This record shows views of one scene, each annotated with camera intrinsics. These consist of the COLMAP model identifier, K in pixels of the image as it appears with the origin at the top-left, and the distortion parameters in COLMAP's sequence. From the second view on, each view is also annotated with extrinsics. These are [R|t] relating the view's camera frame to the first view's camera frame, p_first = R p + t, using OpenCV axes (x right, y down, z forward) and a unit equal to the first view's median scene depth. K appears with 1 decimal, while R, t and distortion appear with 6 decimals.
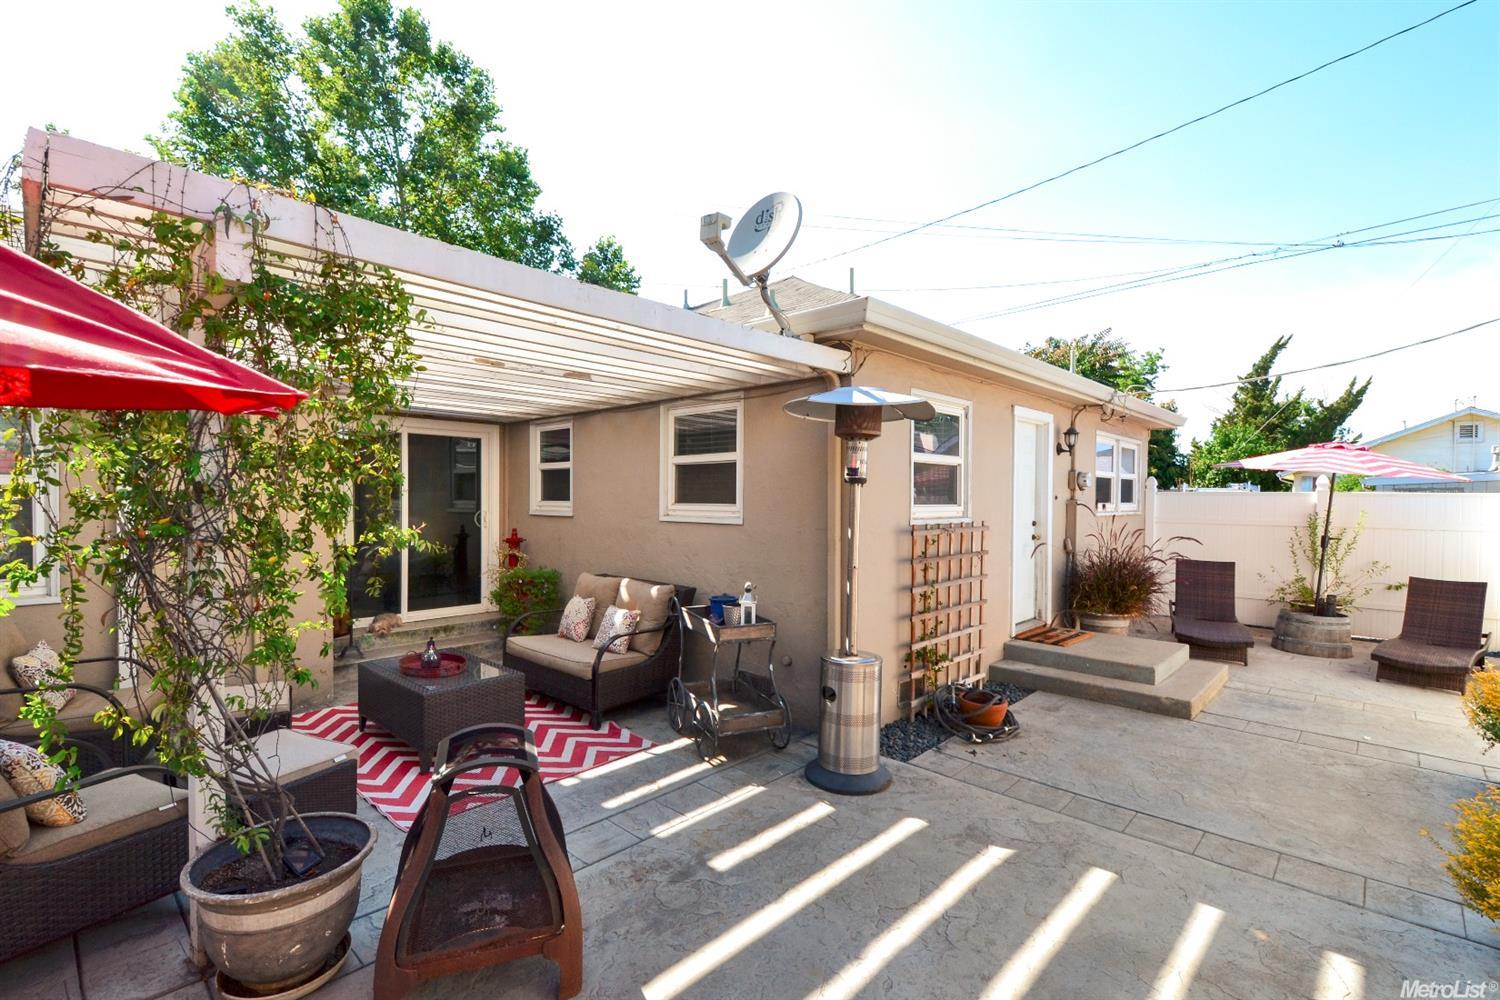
lens RADIAL K [[668.0, 0, 763.2], [0, 668.0, 505.0], [0, 0, 1]] dist [0.011757, -0.009769]
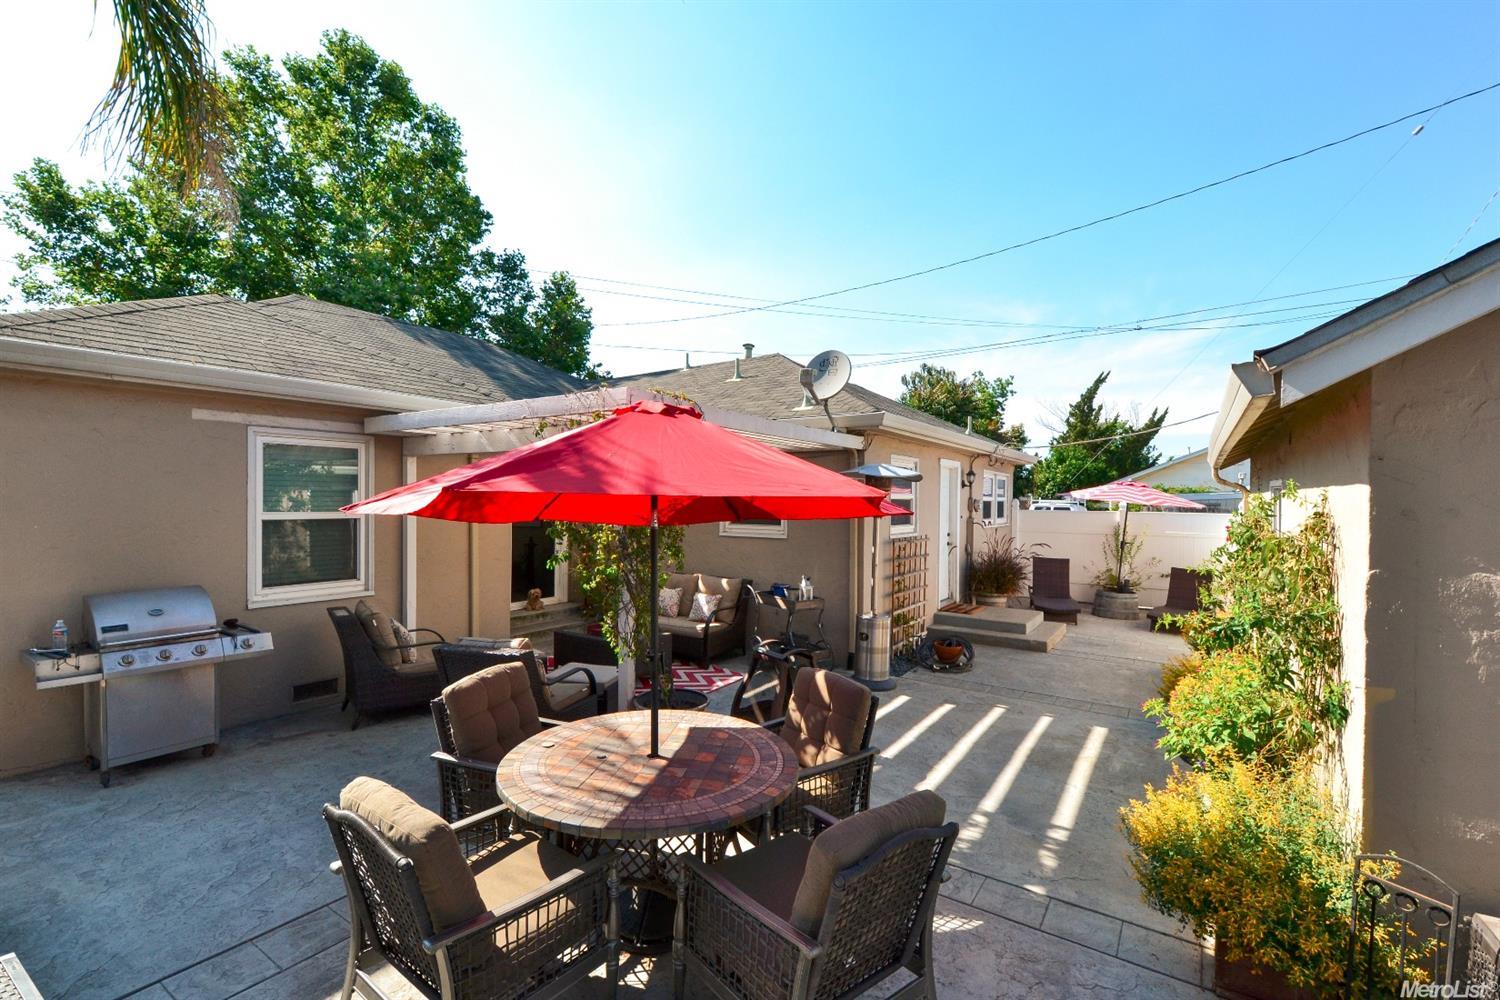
lens RADIAL K [[668.0, 0, 745.9], [0, 668.0, 502.7], [0, 0, 1]] dist [0.011757, -0.009769]
pose [[0.986105, 0.003604, 0.166084, -0.297096], [-0.003275, 0.999992, -0.002260, -0.039512], [-0.166090, 0.001685, 0.986109, -0.408655]]
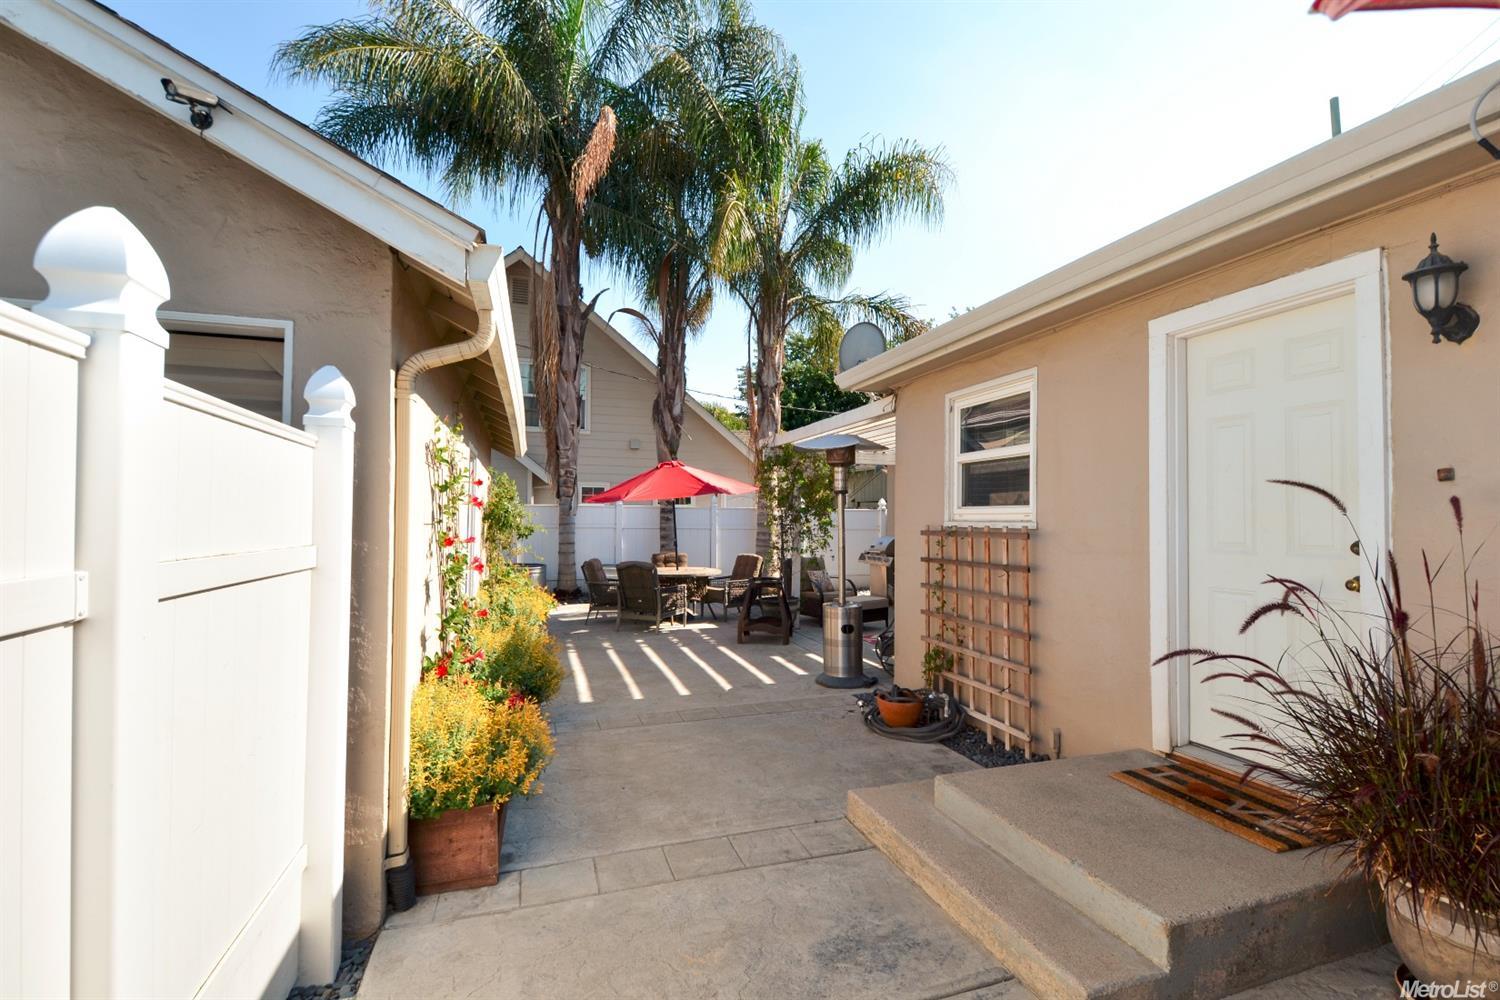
lens RADIAL K [[668.0, 0, 751.8], [0, 668.0, 504.1], [0, 0, 1]] dist [0.011757, -0.009769]
pose [[-0.477522, -0.021407, -0.878359, 0.949487], [-0.014761, 0.999758, -0.016341, 0.017036], [0.878496, 0.005163, -0.477723, 0.919235]]
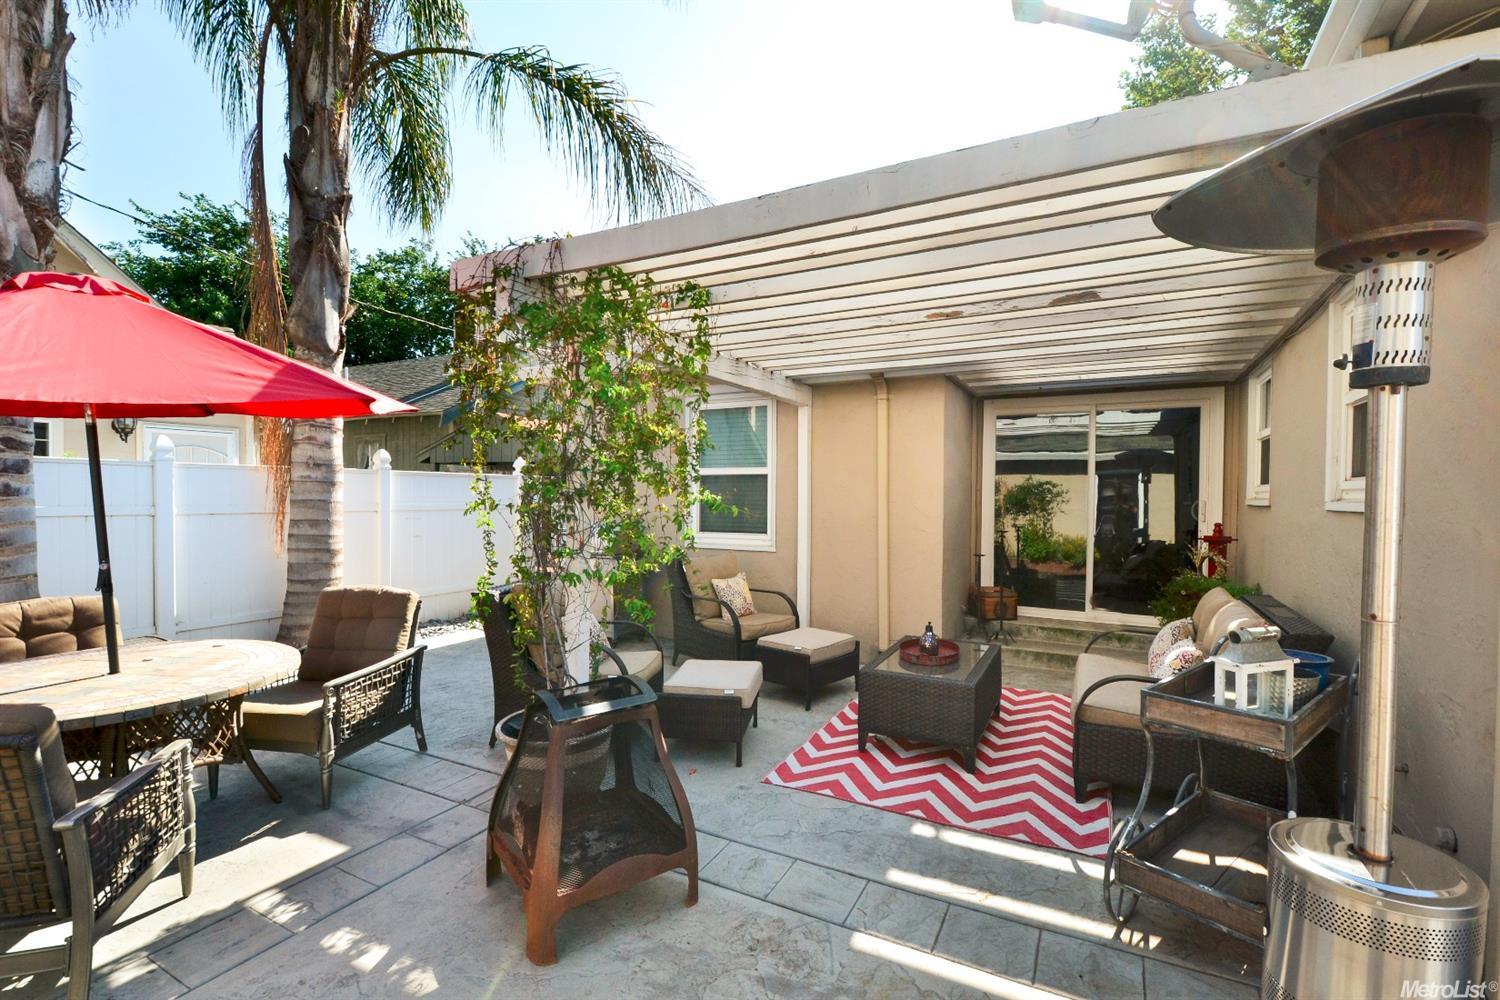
lens RADIAL K [[668.0, 0, 758.8], [0, 668.0, 496.2], [0, 0, 1]] dist [0.011757, -0.009769]
pose [[0.266371, 0.002601, -0.963867, 0.239471], [-0.017348, 0.999847, -0.002096, 0.019831], [0.963714, 0.017280, 0.266376, 0.356282]]
